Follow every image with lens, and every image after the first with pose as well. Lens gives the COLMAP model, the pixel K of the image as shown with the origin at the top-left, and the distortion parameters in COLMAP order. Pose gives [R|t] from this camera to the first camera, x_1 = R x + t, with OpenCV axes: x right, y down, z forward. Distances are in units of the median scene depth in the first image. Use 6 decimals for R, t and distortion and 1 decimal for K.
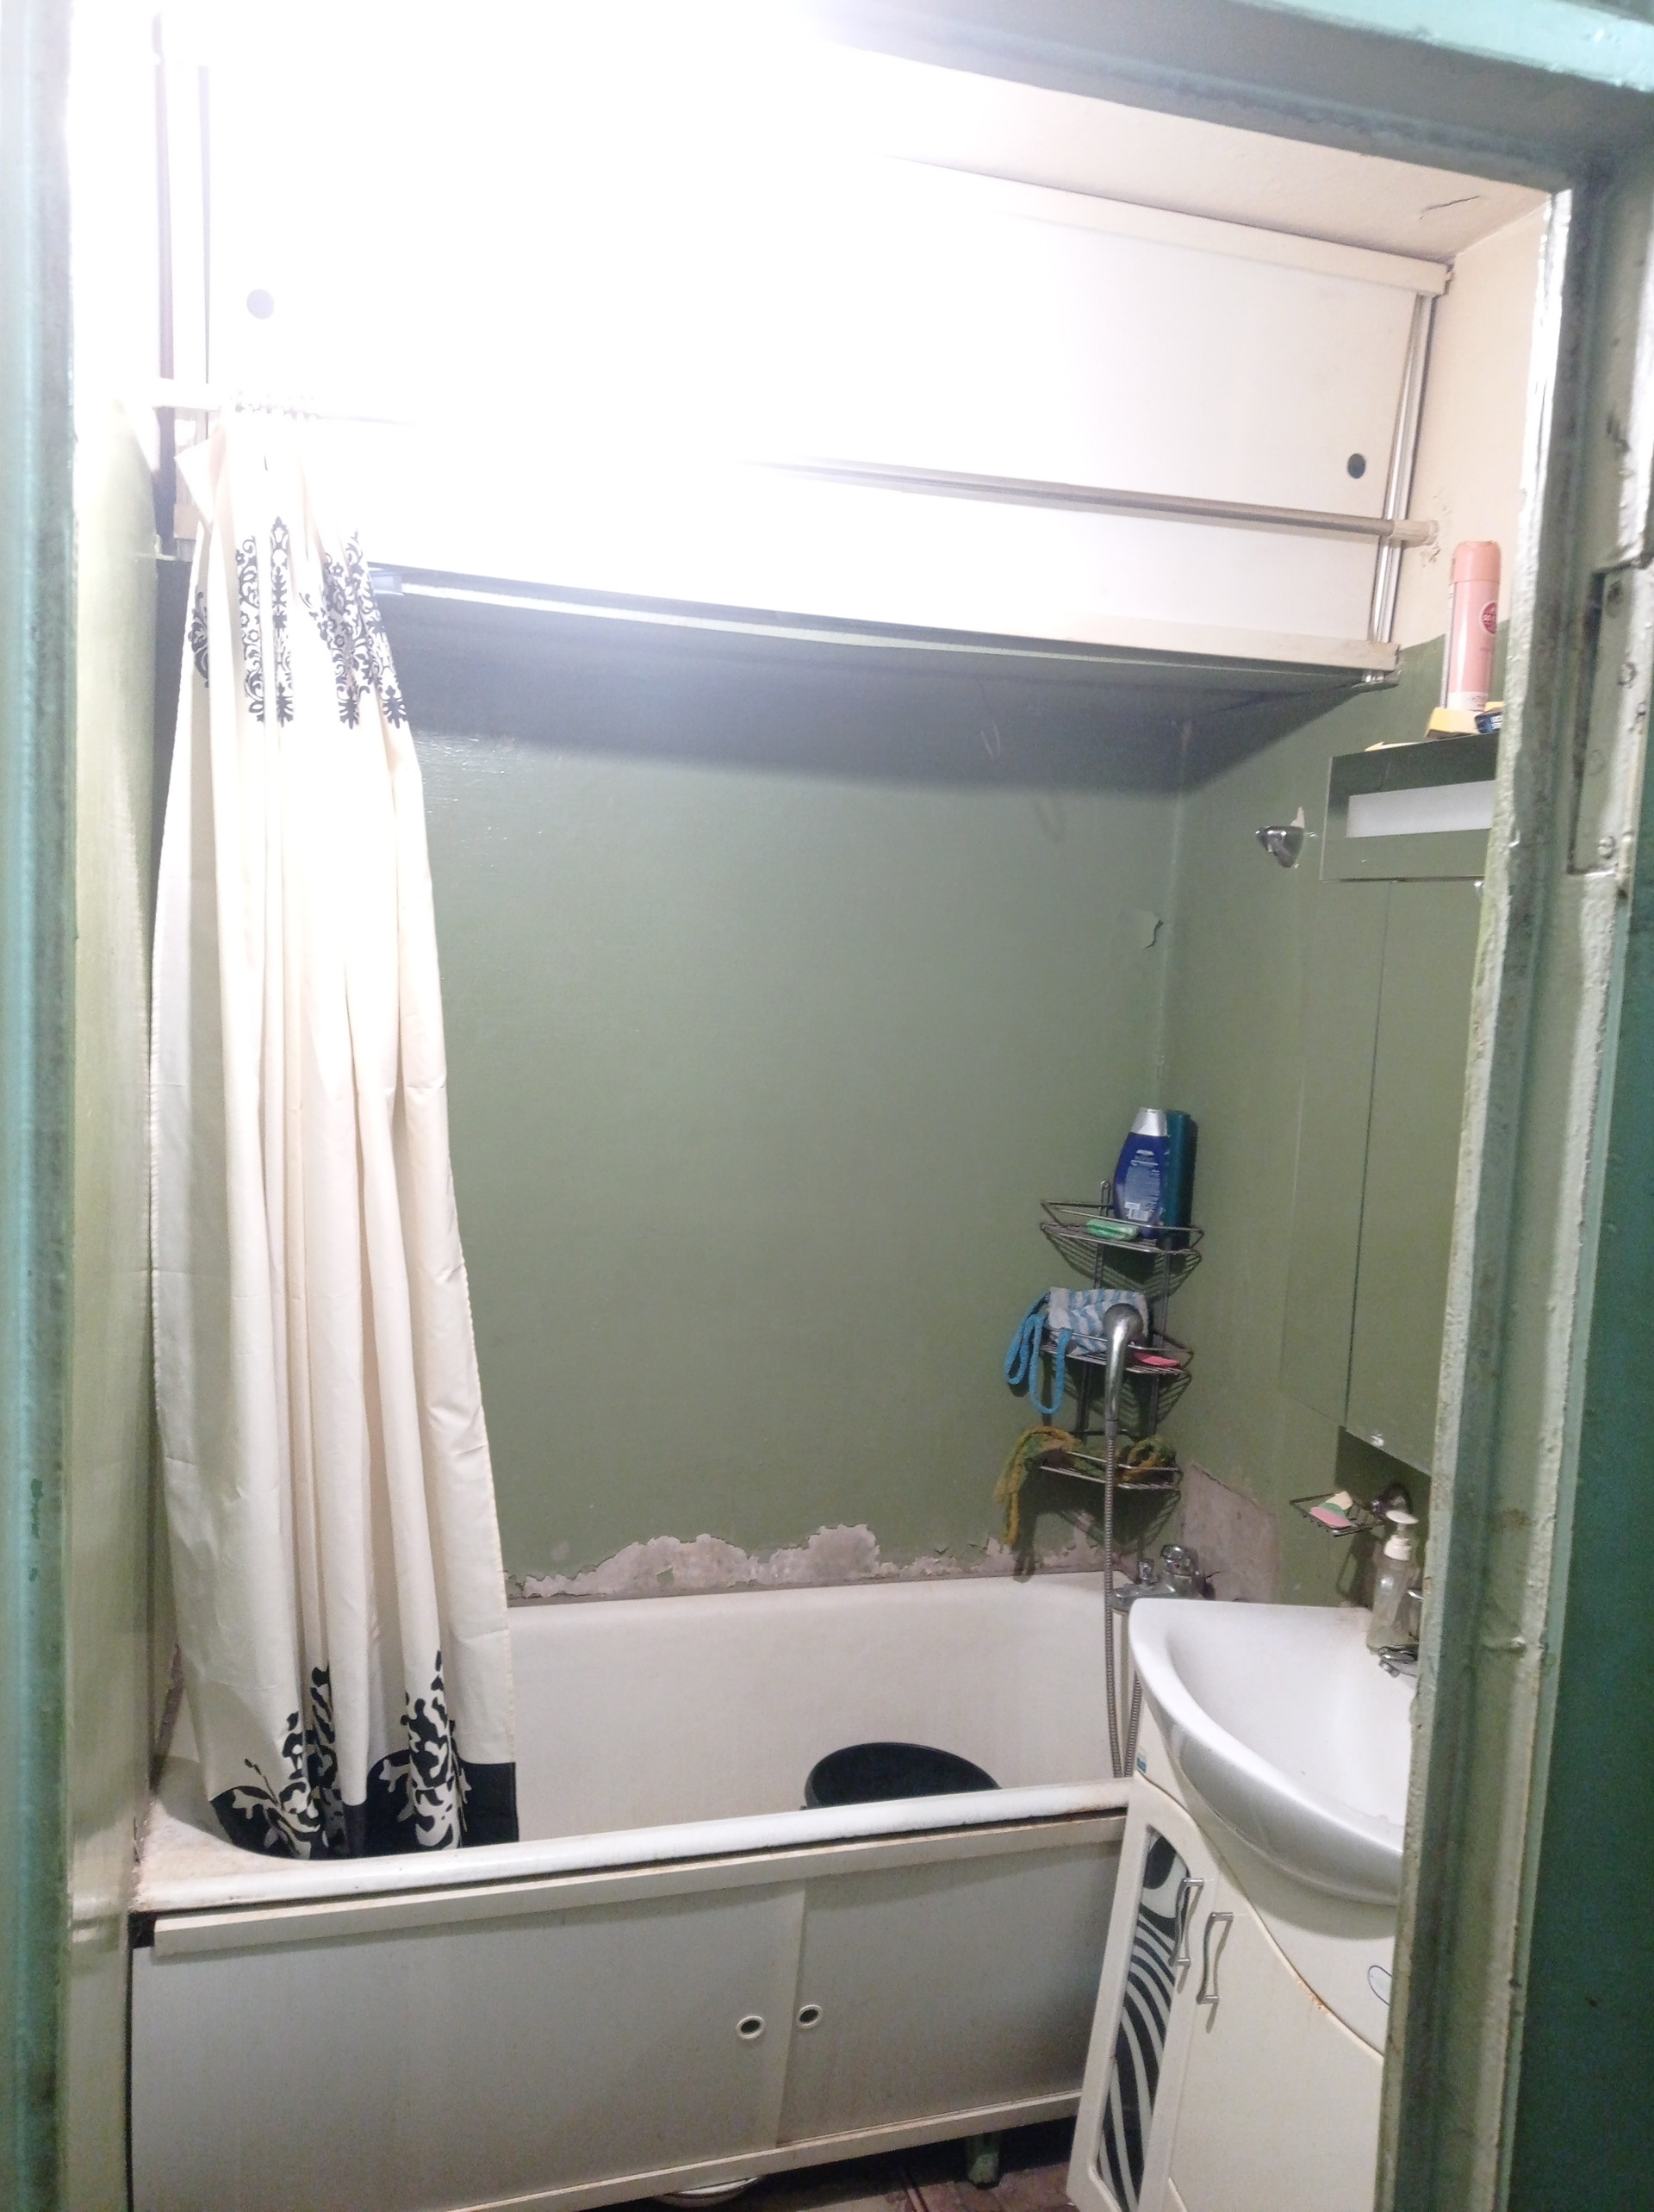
lens RADIAL K [[1638.6, 0, 823.5], [0, 1638.6, 1092.2], [0, 0, 1]] dist [0.072755, -0.089556]
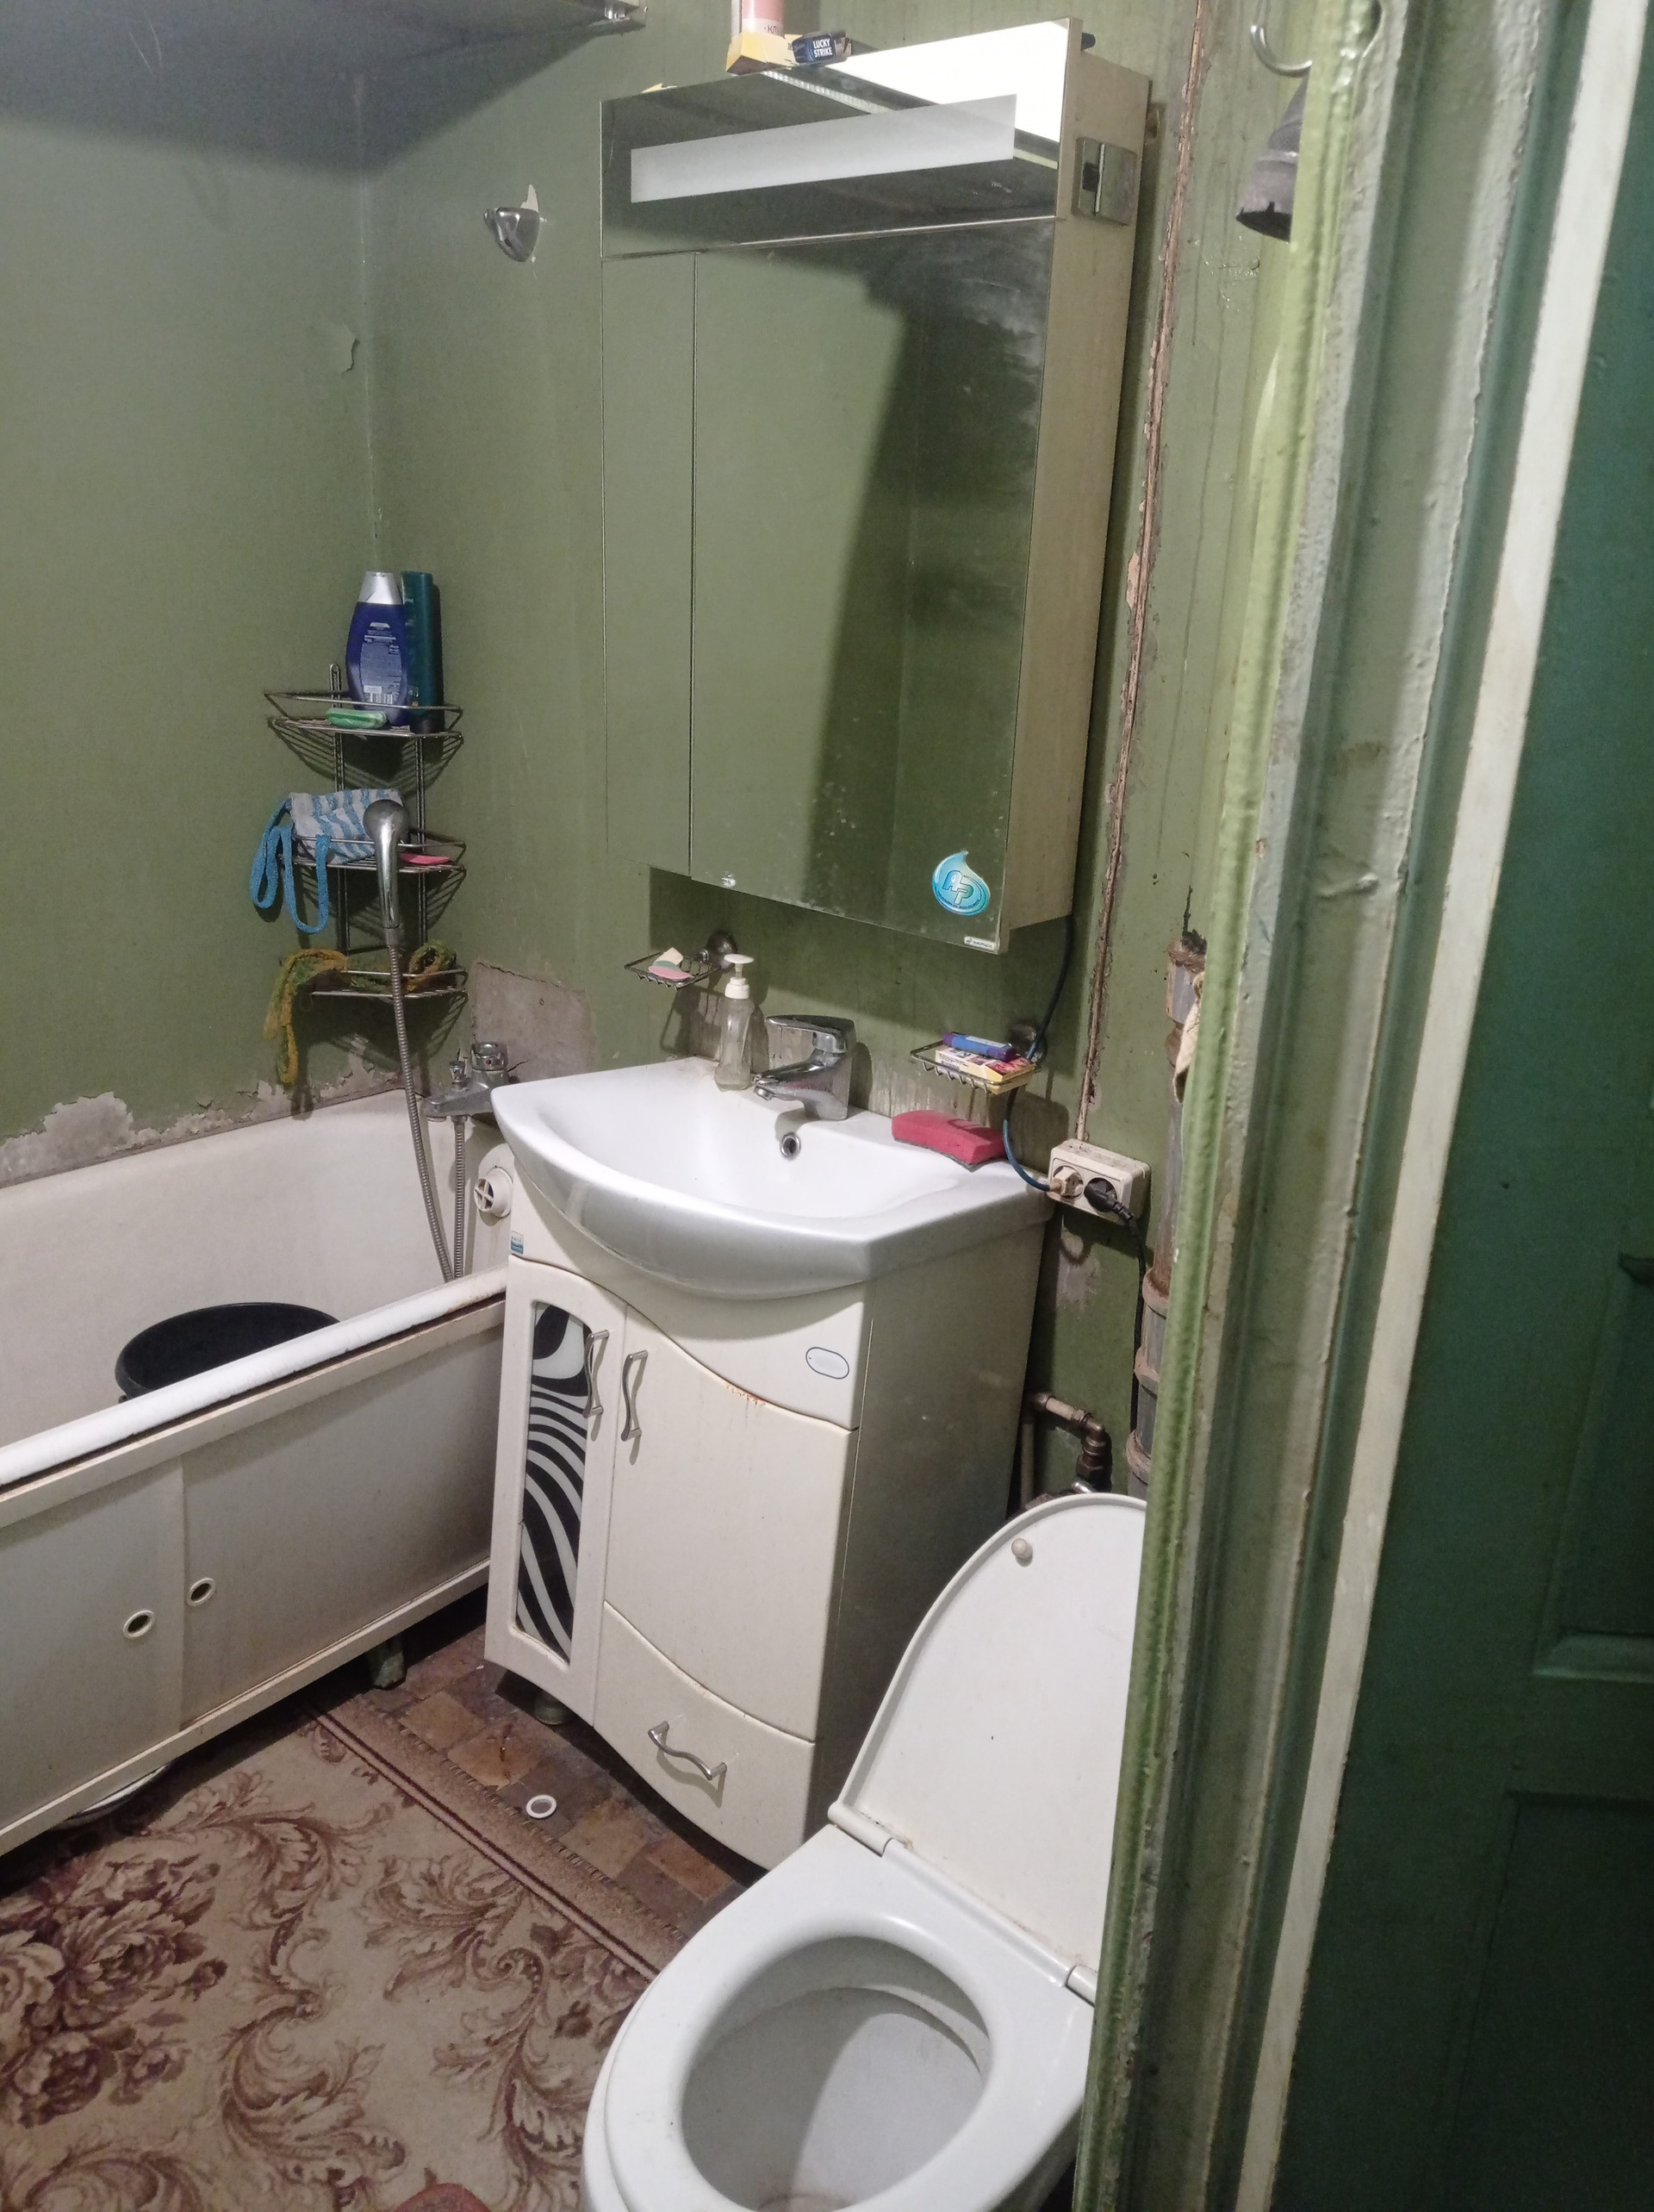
lens RADIAL K [[1638.6, 0, 811.9], [0, 1638.6, 1095.9], [0, 0, 1]] dist [0.072755, -0.089556]
pose [[0.845489, -0.189996, 0.499049, -0.120182], [0.052850, 0.959746, 0.275852, 0.056712], [-0.531371, -0.206855, 0.821496, 0.119512]]
